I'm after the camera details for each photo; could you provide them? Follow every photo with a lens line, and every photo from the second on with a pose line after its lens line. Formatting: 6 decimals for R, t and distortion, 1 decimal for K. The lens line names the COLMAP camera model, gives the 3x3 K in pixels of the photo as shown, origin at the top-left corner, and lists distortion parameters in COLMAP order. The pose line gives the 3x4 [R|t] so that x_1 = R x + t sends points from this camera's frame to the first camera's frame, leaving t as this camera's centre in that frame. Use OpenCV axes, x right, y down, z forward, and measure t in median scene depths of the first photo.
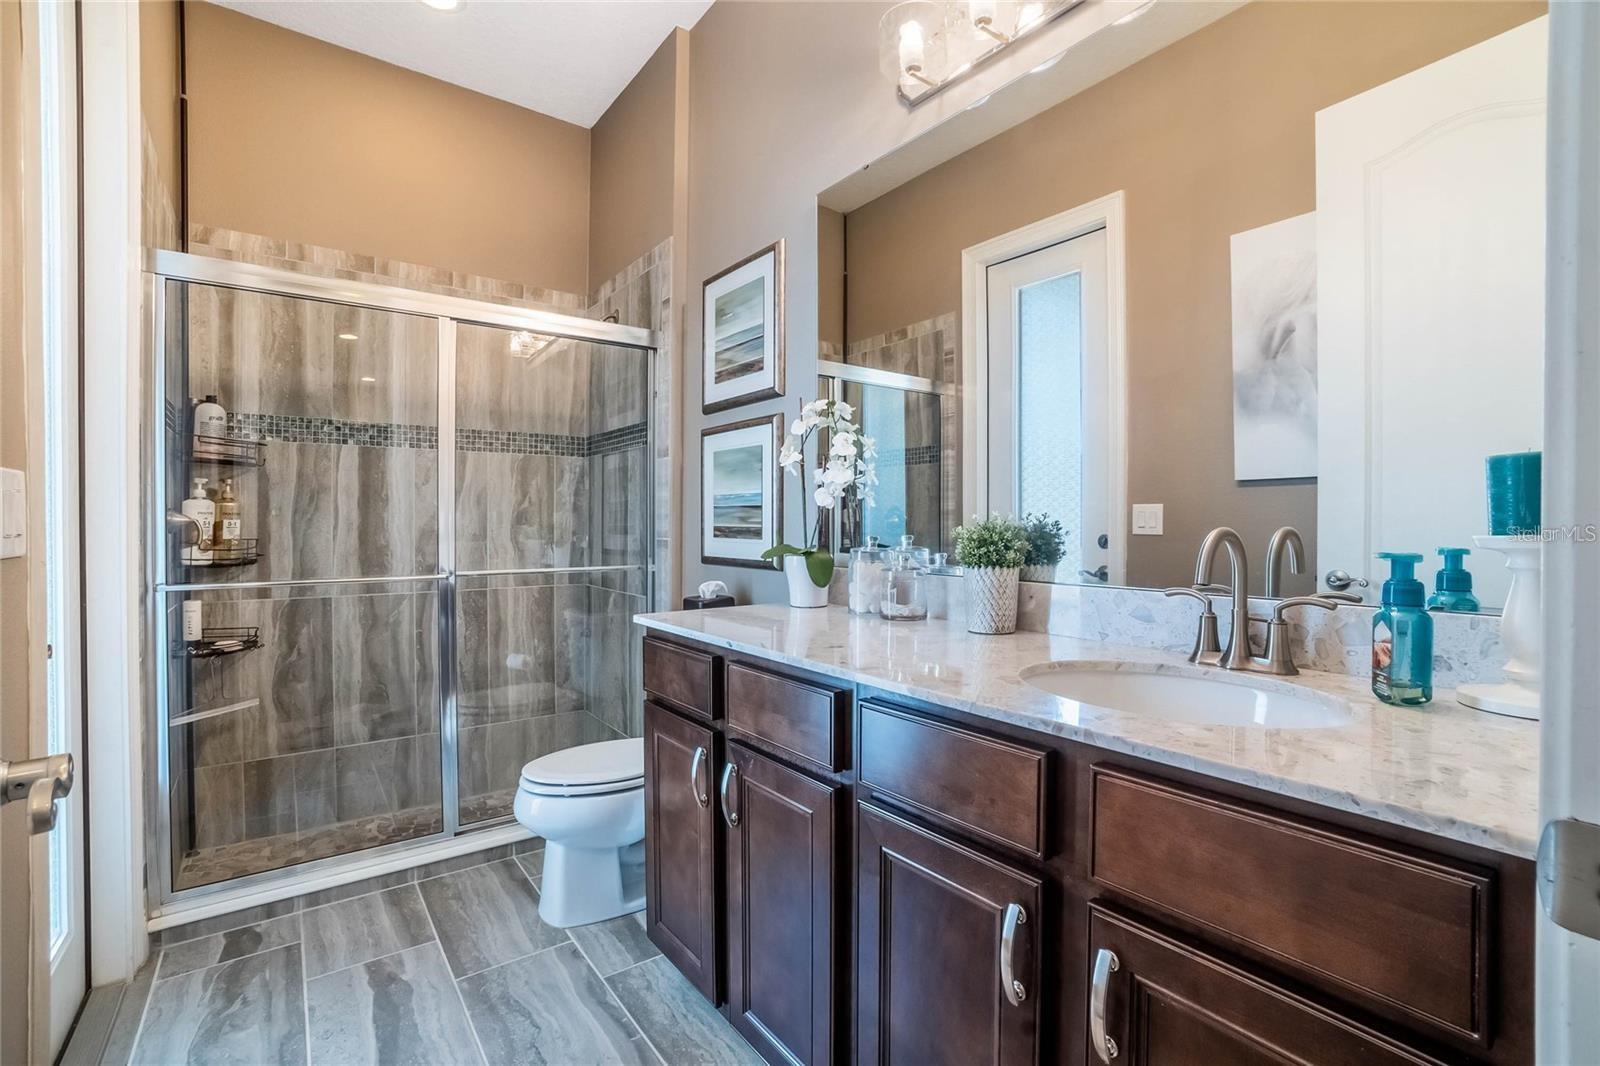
lens RADIAL K [[713.2, 0, 800.0], [0, 713.2, 533.0], [0, 0, 1]] dist [-0.035070, 0.000441]
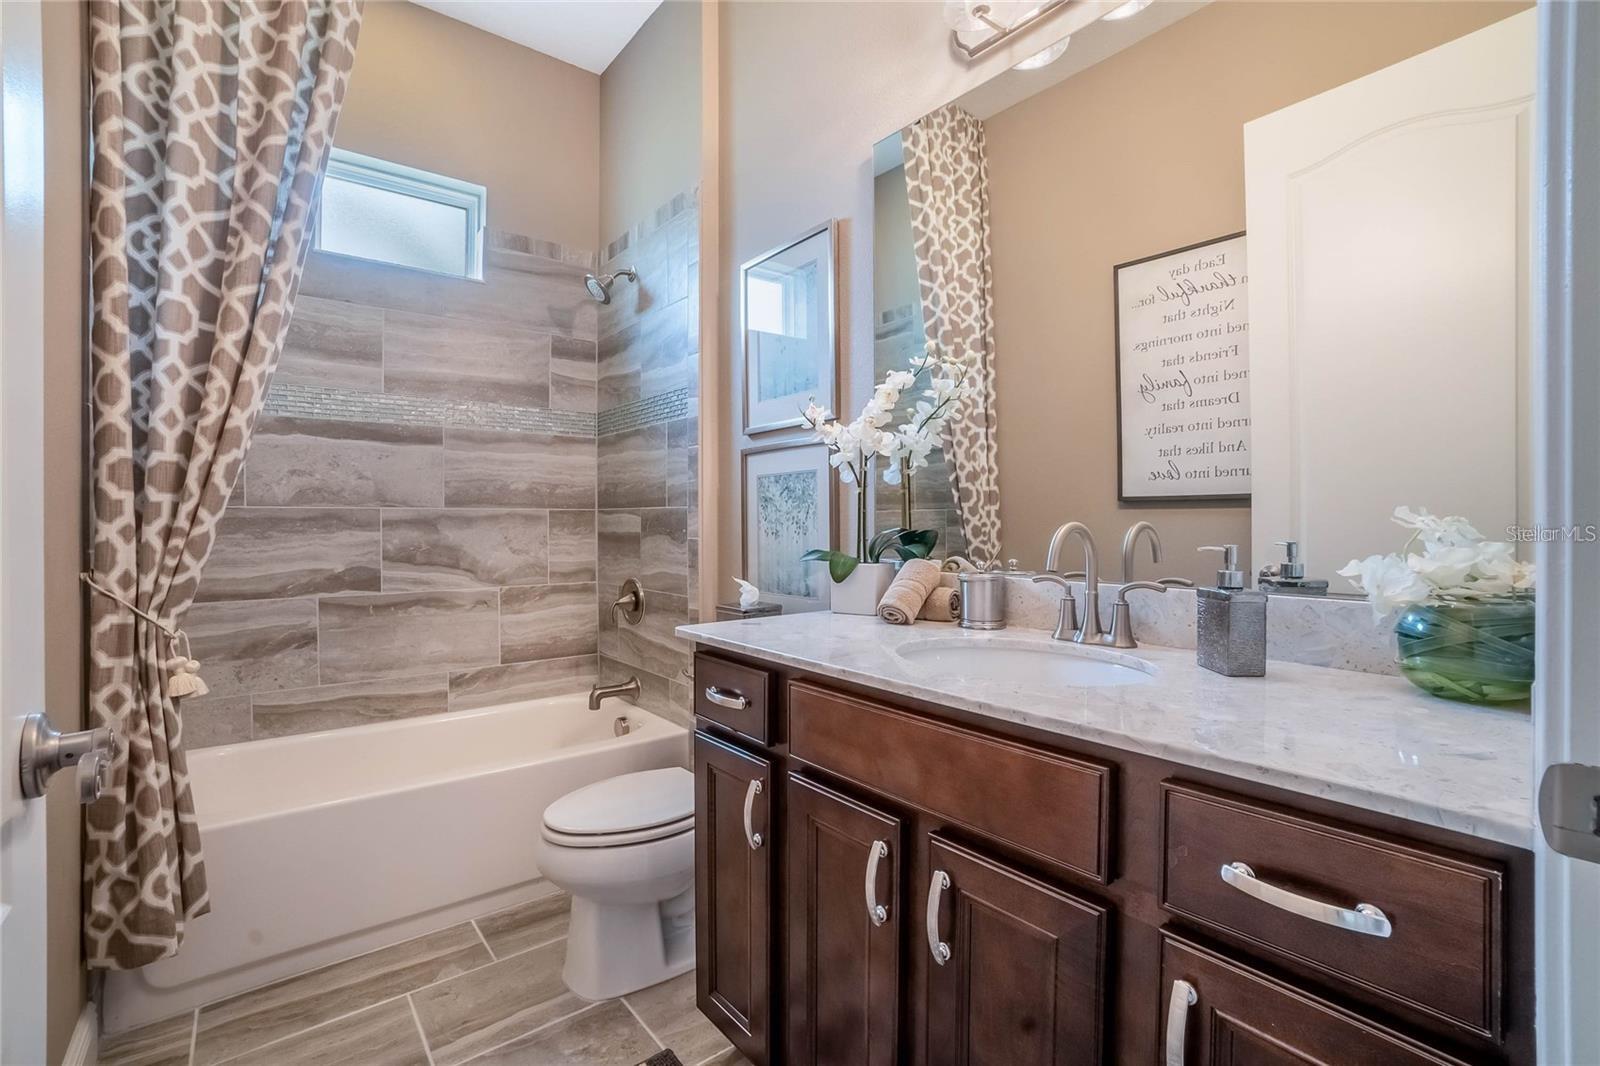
lens RADIAL K [[712.1, 0, 800.0], [0, 712.1, 533.0], [0, 0, 1]] dist [-0.039271, -0.000415]
pose [[0.999755, -0.007985, 0.020642, -0.081487], [0.007929, 0.999965, 0.002808, -0.001215], [-0.020664, -0.002643, 0.999783, 0.107888]]
